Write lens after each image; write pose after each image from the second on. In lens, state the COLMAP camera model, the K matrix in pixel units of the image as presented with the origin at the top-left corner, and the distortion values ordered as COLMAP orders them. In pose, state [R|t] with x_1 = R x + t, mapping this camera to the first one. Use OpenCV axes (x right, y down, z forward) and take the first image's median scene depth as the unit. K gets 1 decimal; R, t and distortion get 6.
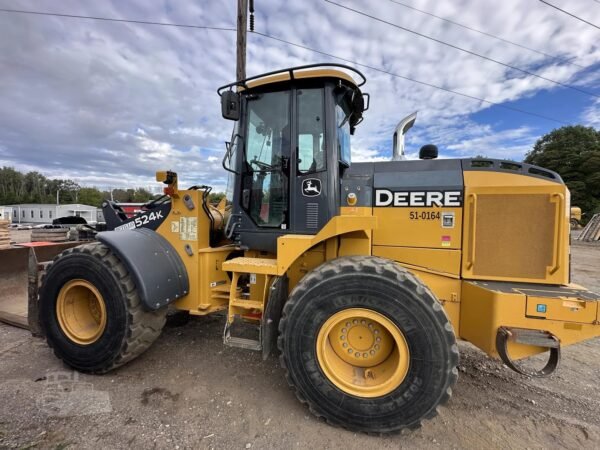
lens RADIAL K [[238.1, 0, 297.8], [0, 238.1, 222.4], [0, 0, 1]] dist [-0.001922, -0.000409]
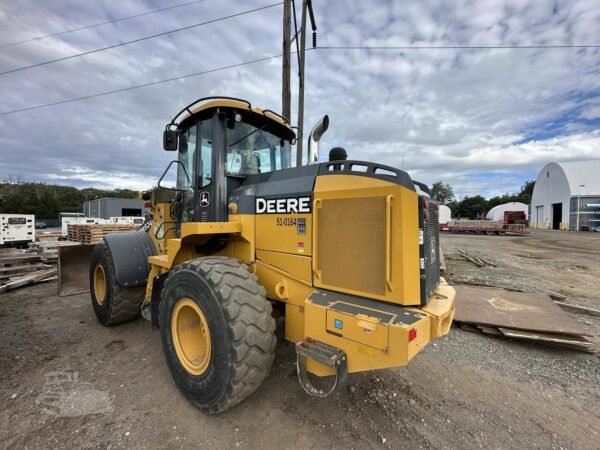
lens RADIAL K [[238.1, 0, 302.8], [0, 238.1, 222.4], [0, 0, 1]] dist [-0.001922, -0.000409]
pose [[0.917921, -0.003783, -0.396746, 1.018302], [-0.004046, 0.999813, -0.018893, -0.007424], [0.396744, 0.018948, 0.917734, 0.085051]]
